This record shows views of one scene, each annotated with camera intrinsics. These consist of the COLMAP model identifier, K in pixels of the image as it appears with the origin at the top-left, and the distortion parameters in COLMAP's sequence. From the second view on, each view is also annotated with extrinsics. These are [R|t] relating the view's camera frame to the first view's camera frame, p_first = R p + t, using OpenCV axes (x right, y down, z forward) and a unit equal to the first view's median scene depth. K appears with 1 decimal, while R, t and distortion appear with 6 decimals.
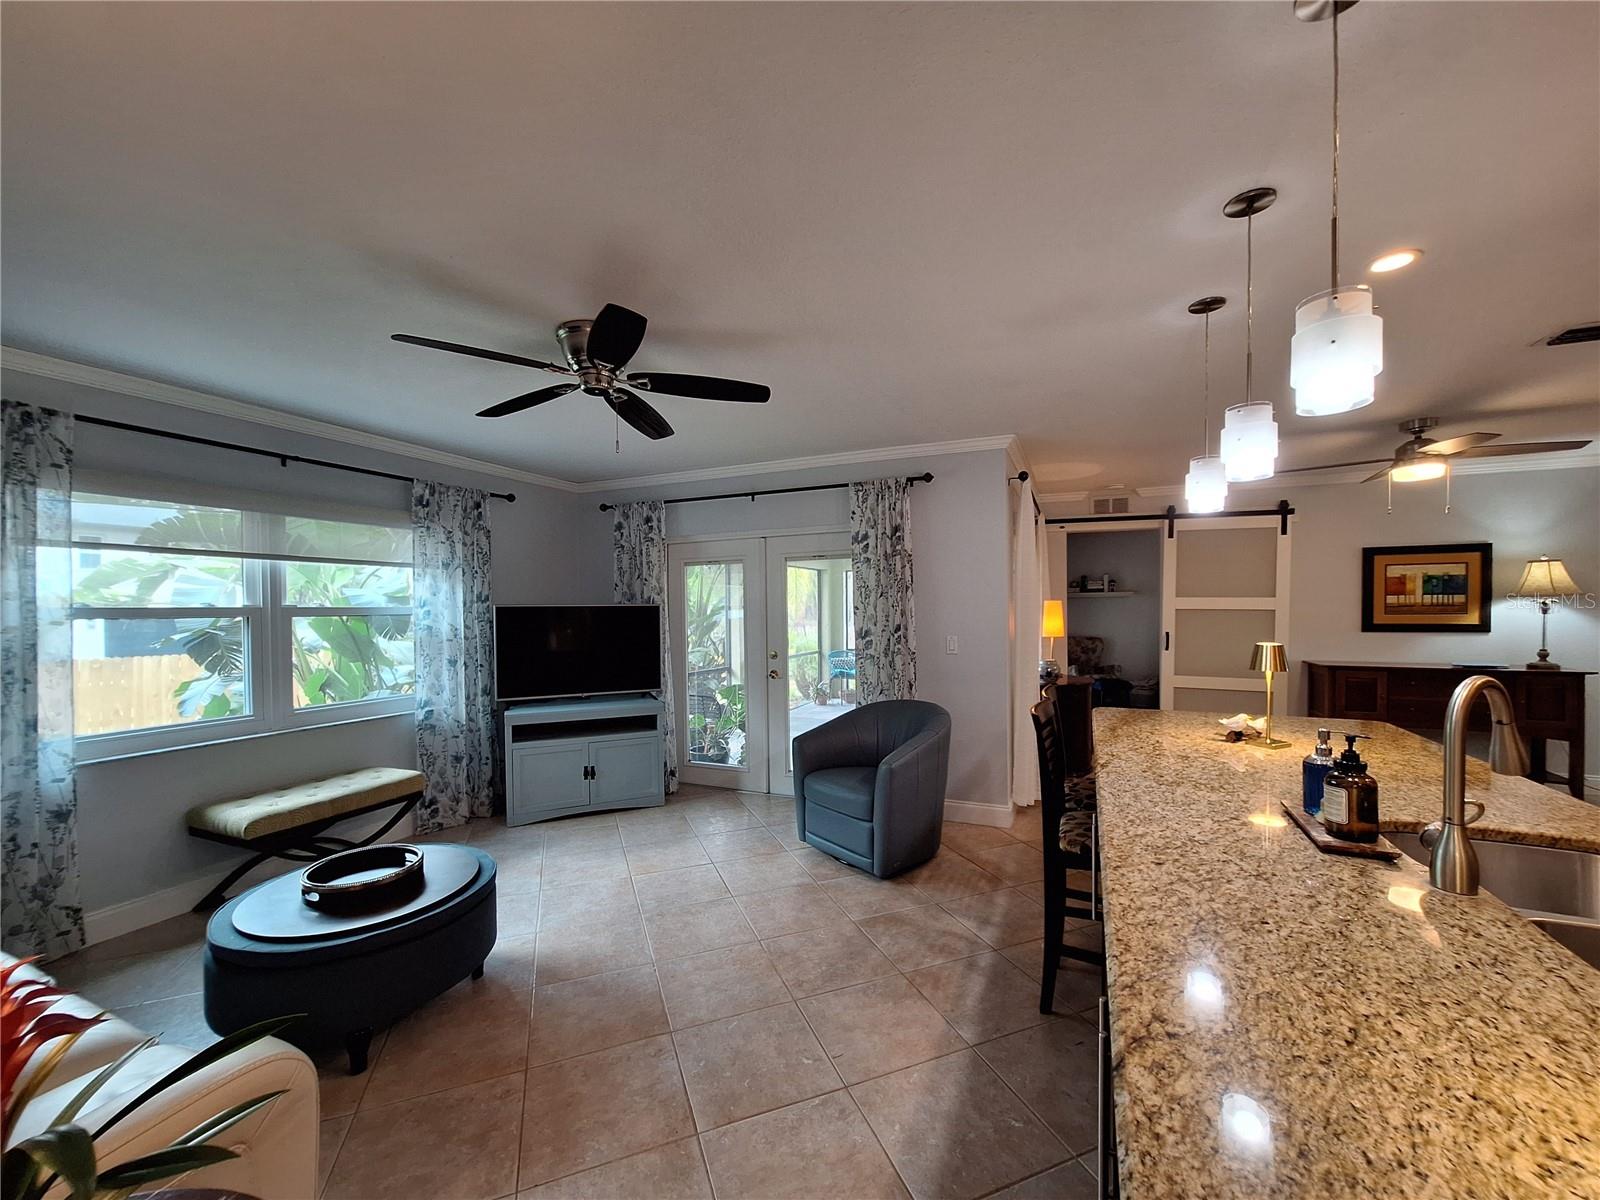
lens RADIAL K [[632.1, 0, 809.8], [0, 632.1, 614.0], [0, 0, 1]] dist [-0.017981, 0.006633]
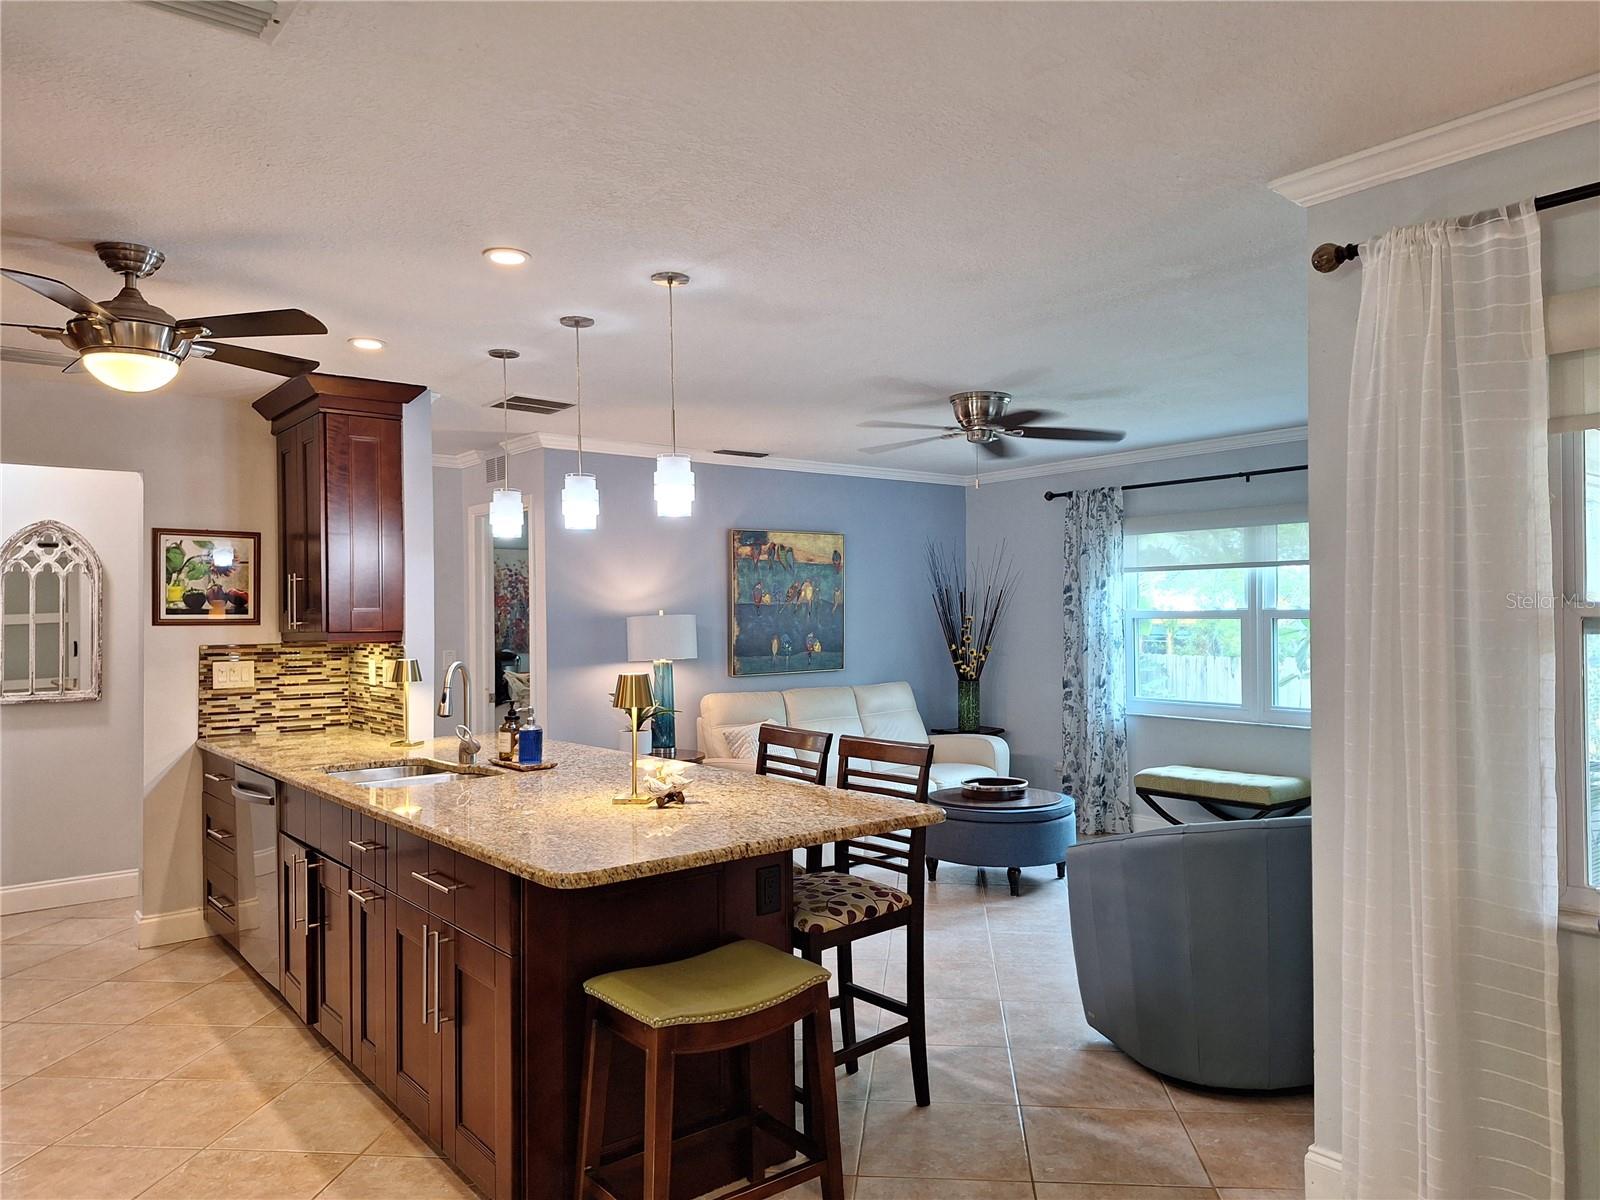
lens RADIAL K [[1105.1, 0, 829.7], [0, 1105.1, 611.7], [0, 0, 1]] dist [0.110465, -0.141034]
pose [[-0.455664, 0.010677, -0.890088, 0.986810], [0.004684, 0.999943, 0.009597, -0.023797], [0.890139, 0.000204, -0.455688, 0.982577]]
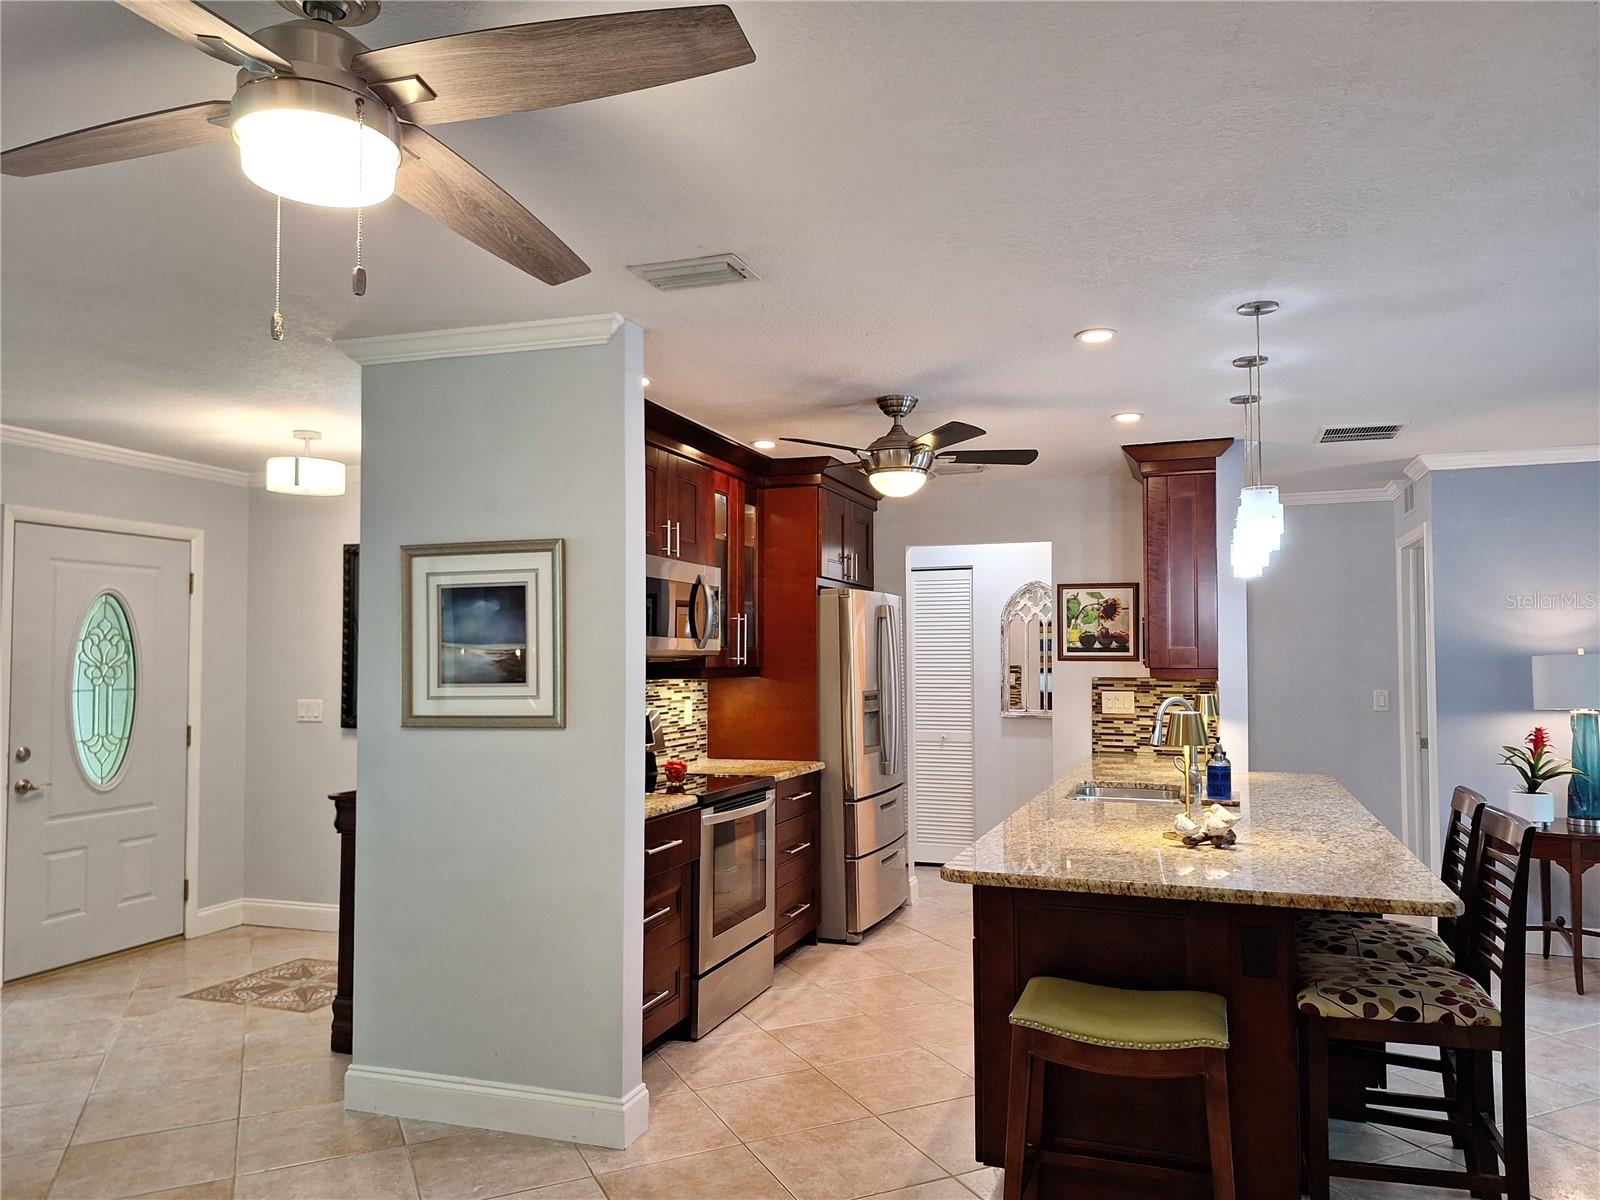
lens RADIAL K [[1105.1, 0, 829.7], [0, 1105.1, 611.7], [0, 0, 1]] dist [0.110465, -0.141034]
pose [[-0.996487, 0.006673, -0.083479, 0.688471], [0.009409, 0.999430, -0.032425, -0.021324], [0.083215, -0.033097, -0.995982, 1.266563]]
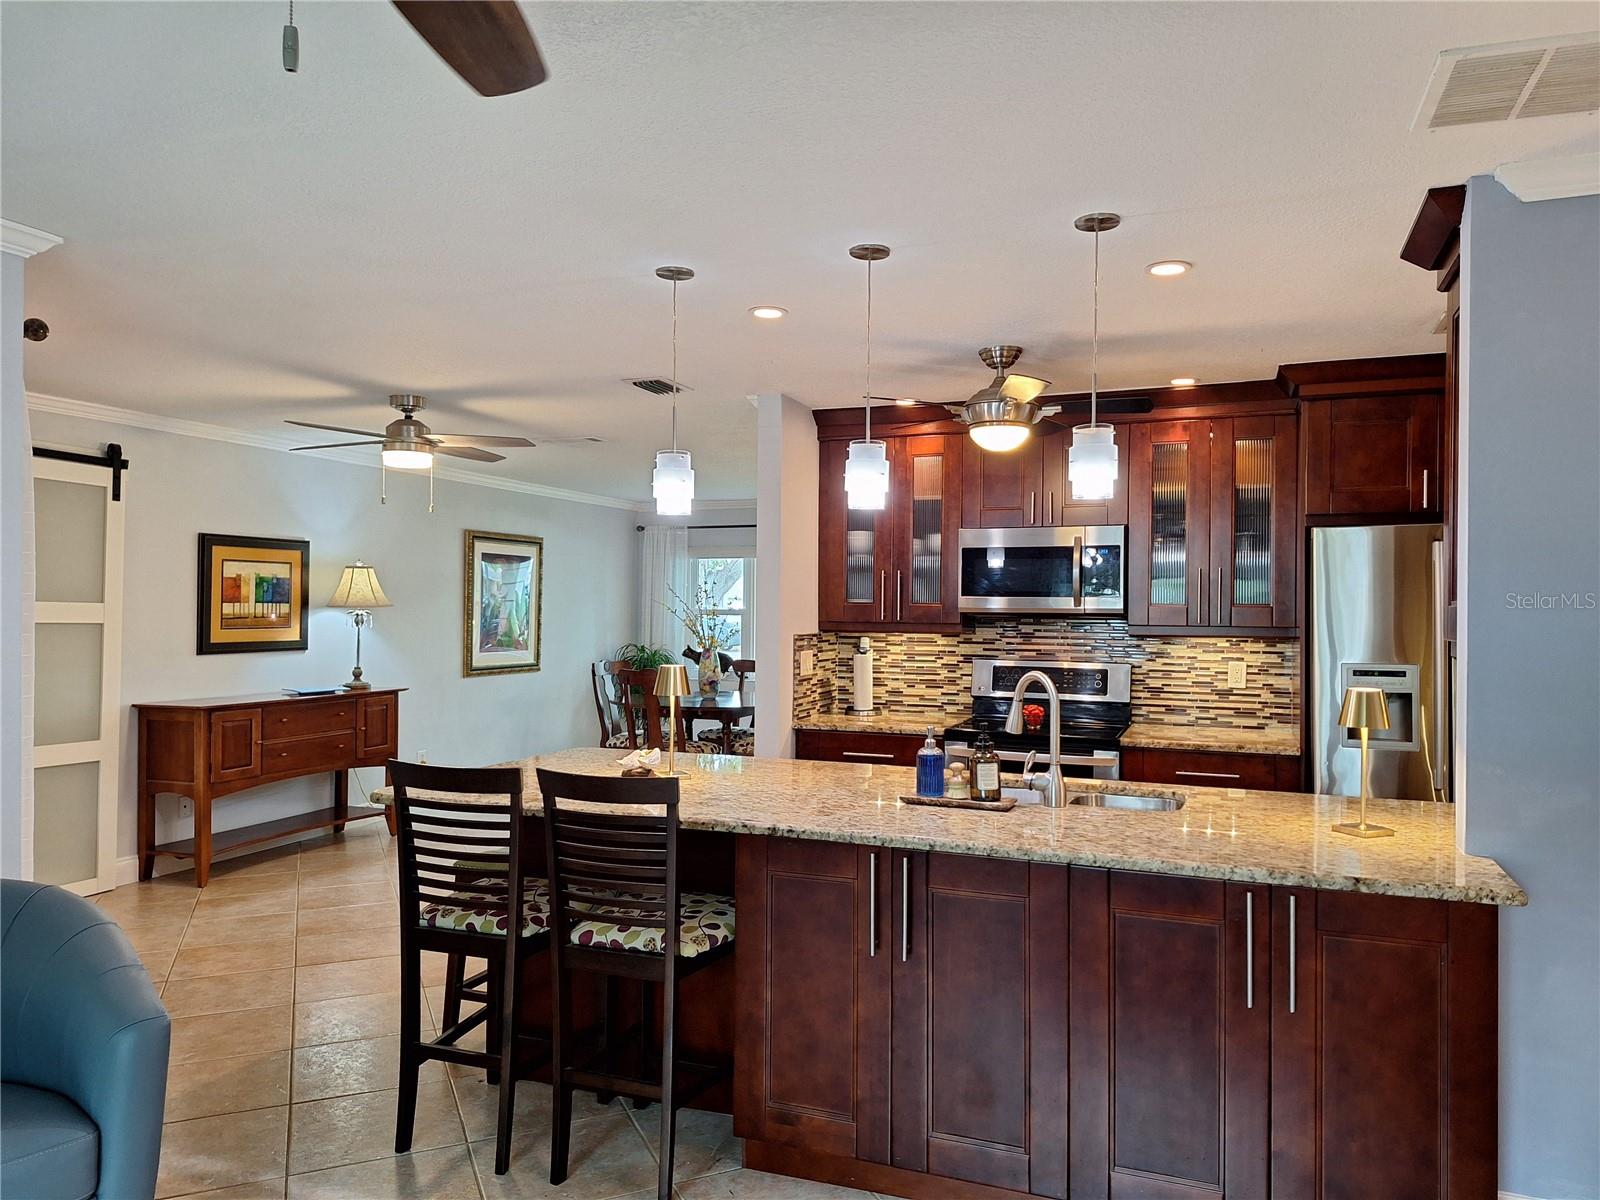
lens RADIAL K [[1095.9, 0, 819.2], [0, 1095.9, 606.7], [0, 0, 1]] dist [0.136086, -0.170785]
pose [[-0.053597, 0.010179, 0.998511, -0.458922], [0.004697, 0.999940, -0.009941, -0.010978], [-0.998552, 0.004157, -0.053641, 0.459620]]
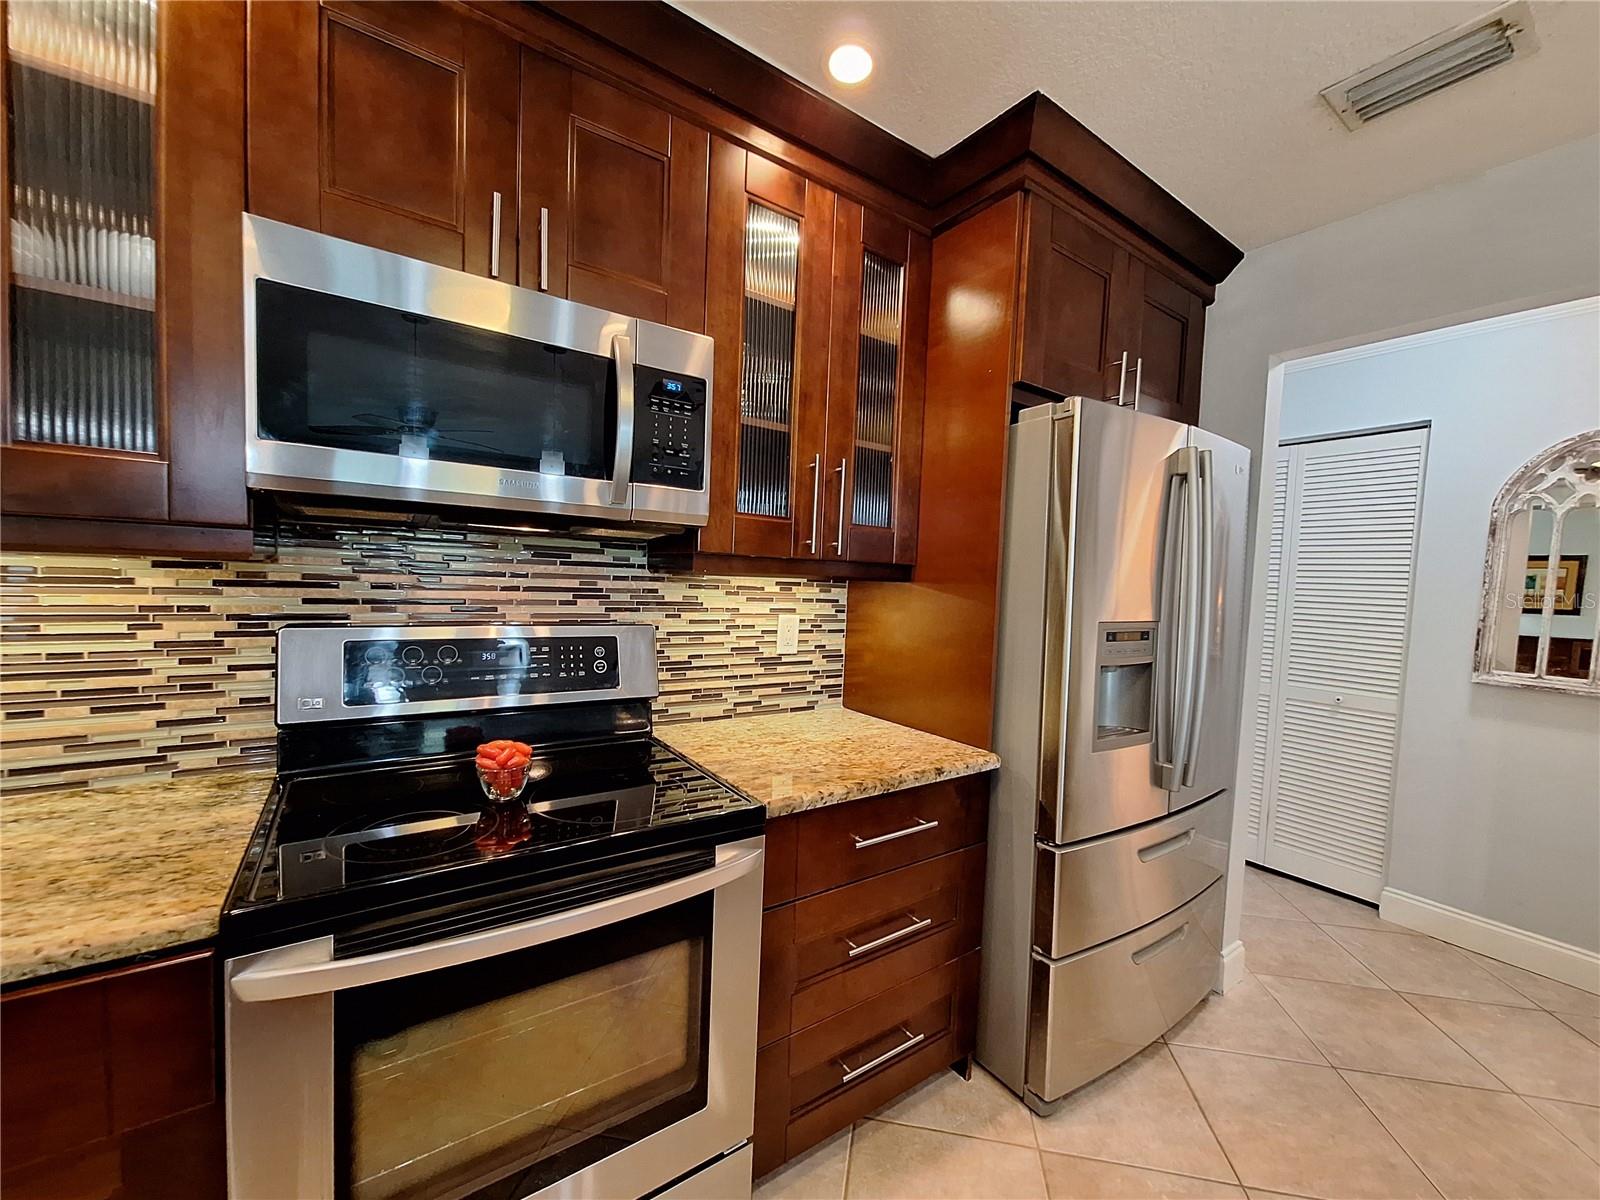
lens RADIAL K [[628.8, 0, 809.9], [0, 628.8, 616.1], [0, 0, 1]] dist [-0.009281, 0.003813]
pose [[-0.853541, -0.057121, 0.517885, 0.491951], [-0.025737, 0.997381, 0.067591, 0.008980], [-0.520390, 0.044363, -0.852776, 0.321723]]
